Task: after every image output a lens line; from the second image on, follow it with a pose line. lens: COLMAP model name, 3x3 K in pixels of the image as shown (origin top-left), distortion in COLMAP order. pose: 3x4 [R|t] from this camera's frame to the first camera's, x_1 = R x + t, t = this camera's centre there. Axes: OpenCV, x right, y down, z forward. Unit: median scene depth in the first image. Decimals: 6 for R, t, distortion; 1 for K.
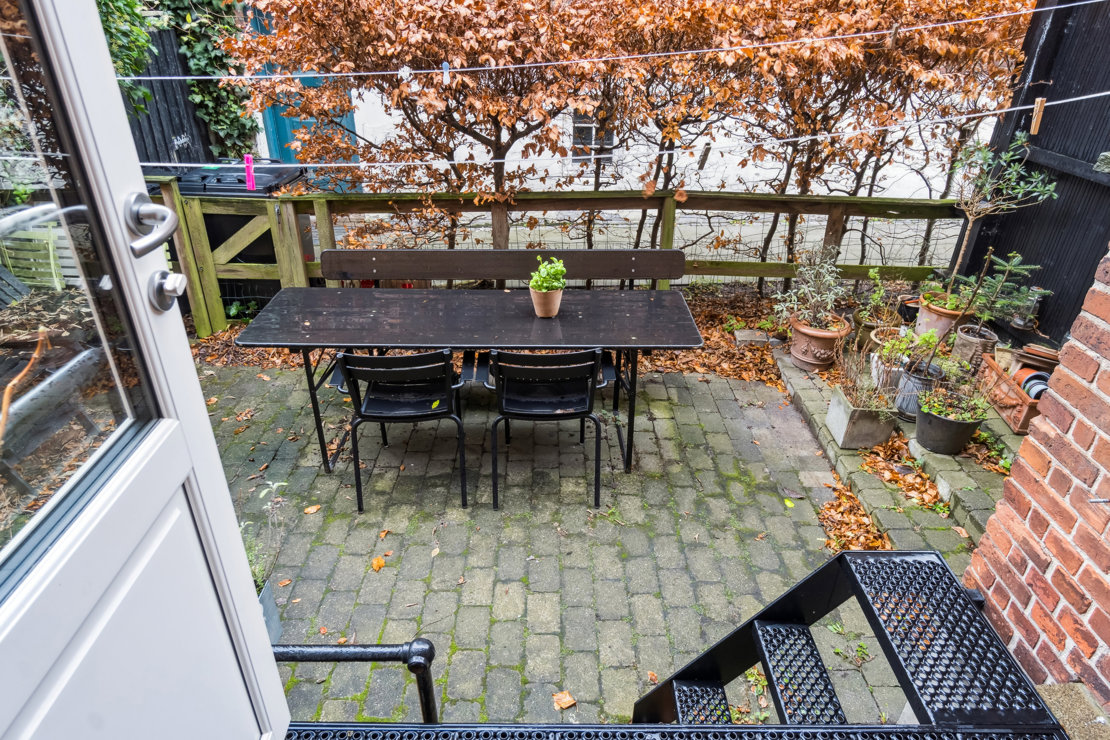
lens RADIAL K [[671.3, 0, 553.9], [0, 671.3, 370.9], [0, 0, 1]] dist [0.003709, 0.000973]
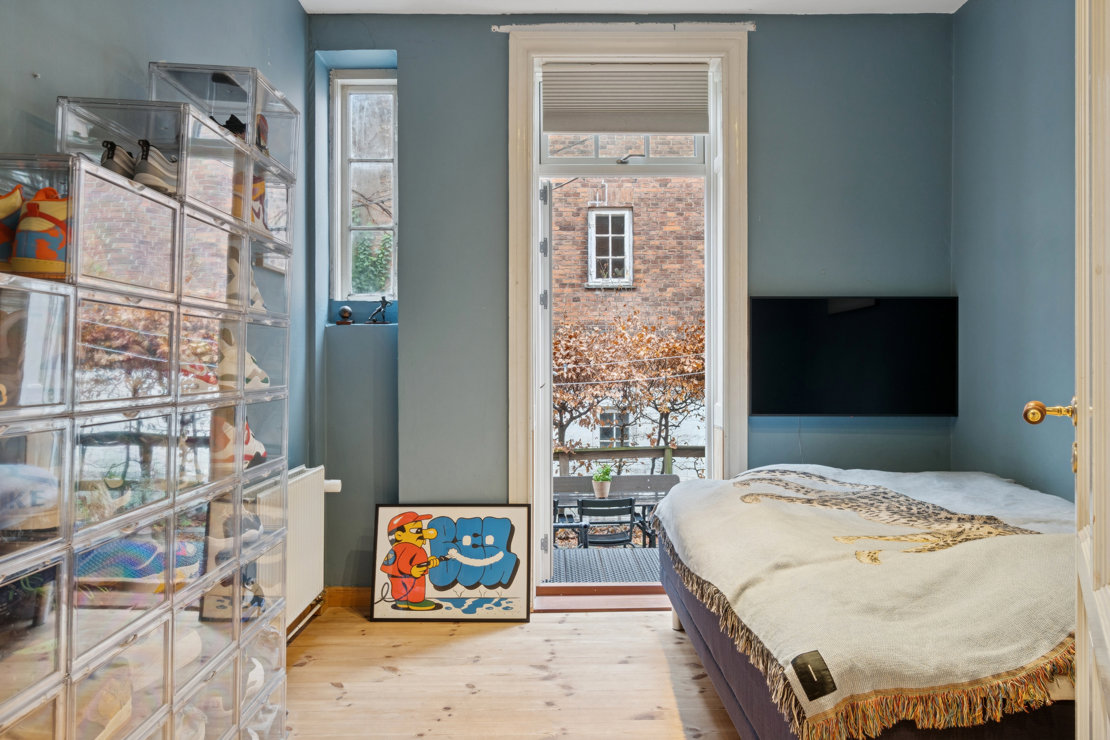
lens RADIAL K [[784.2, 0, 554.0], [0, 784.2, 364.7], [0, 0, 1]] dist [0.002742, 0.000007]
pose [[0.999628, -0.026645, 0.005828, -0.128558], [0.026153, 0.875739, -0.482077, 0.548170], [0.007741, 0.482050, 0.876110, -0.894865]]
